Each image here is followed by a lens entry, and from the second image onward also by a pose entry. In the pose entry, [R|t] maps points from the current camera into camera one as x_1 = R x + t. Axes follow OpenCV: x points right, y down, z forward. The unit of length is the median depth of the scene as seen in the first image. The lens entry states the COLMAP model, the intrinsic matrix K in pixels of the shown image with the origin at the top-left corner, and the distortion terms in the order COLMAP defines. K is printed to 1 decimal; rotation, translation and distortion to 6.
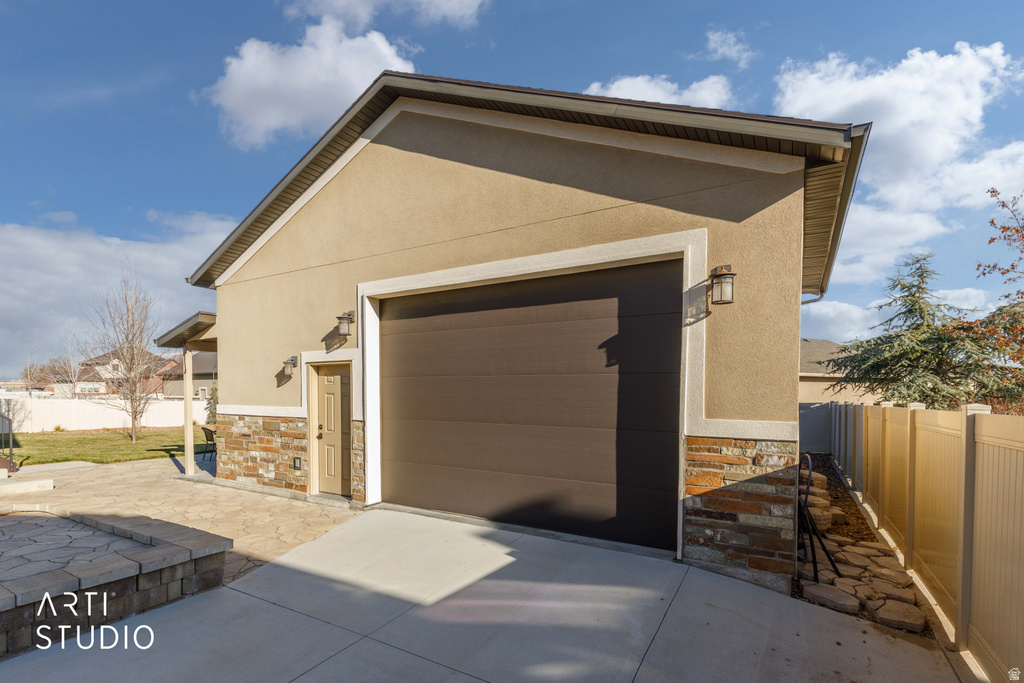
lens RADIAL K [[484.1, 0, 512.1], [0, 484.1, 402.0], [0, 0, 1]] dist [0.007324, 0.000125]
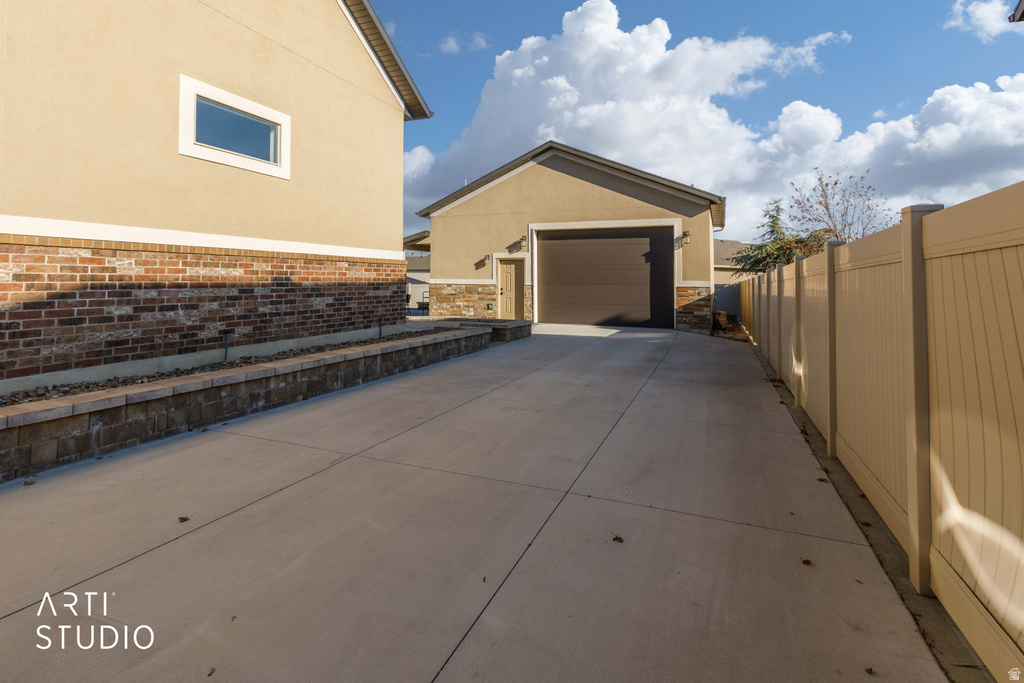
lens RADIAL K [[474.5, 0, 536.2], [0, 474.5, 246.6], [0, 0, 1]] dist [0.002002, 0.000226]
pose [[0.986742, 0.017549, 0.161342, -0.585256], [-0.002448, 0.995633, -0.093322, 0.059892], [-0.162275, 0.091690, 0.982476, -1.059109]]
